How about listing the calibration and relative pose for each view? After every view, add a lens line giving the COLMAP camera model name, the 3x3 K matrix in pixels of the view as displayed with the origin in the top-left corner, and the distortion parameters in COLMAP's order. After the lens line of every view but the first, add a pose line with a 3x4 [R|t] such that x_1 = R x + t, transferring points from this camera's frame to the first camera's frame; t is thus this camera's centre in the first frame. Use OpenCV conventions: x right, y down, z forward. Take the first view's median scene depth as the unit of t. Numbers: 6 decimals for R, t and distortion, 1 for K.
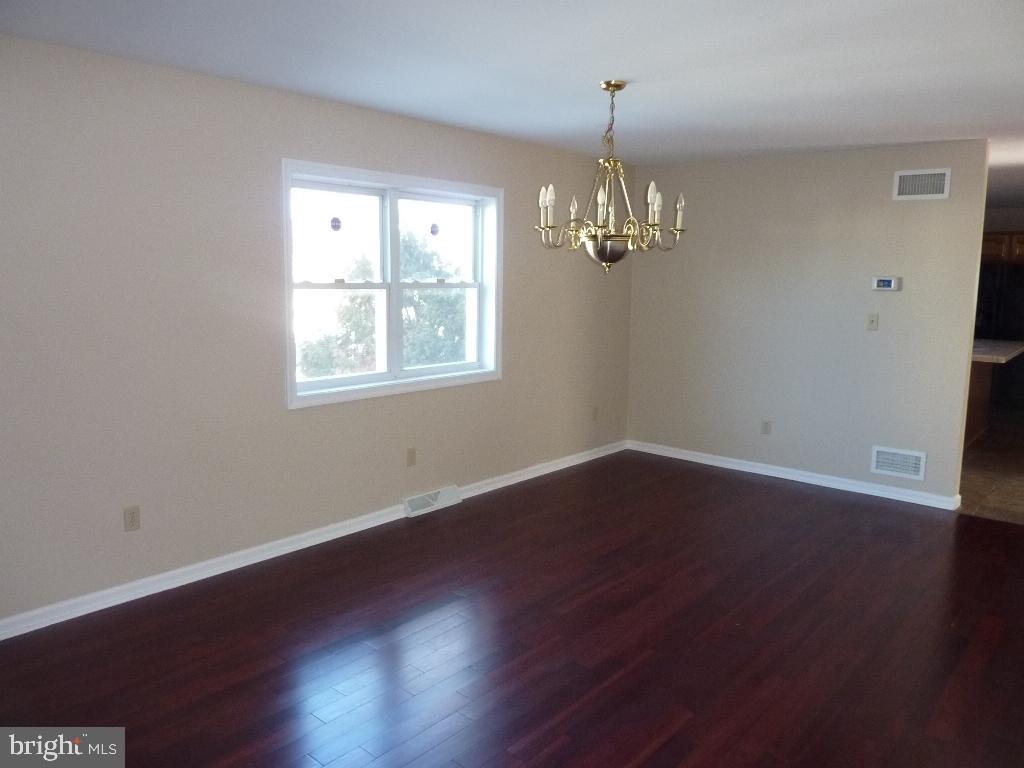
lens RADIAL K [[760.3, 0, 512.0], [0, 760.3, 384.0], [0, 0, 1]] dist [-0.023256, -0.005374]
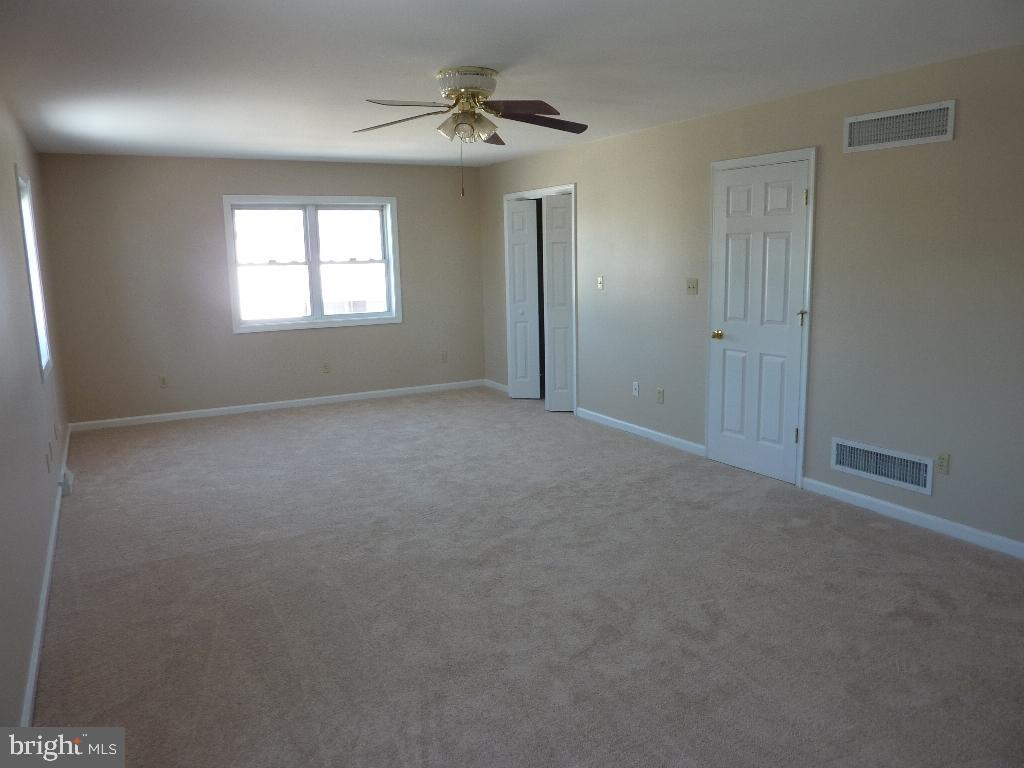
lens RADIAL K [[760.3, 0, 512.0], [0, 760.3, 384.0], [0, 0, 1]] dist [-0.023256, -0.005374]
pose [[0.650565, 0.111856, -0.751168, 1.240525], [-0.078581, 0.993700, 0.079914, -0.028012], [0.755375, 0.007039, 0.655255, 0.201624]]
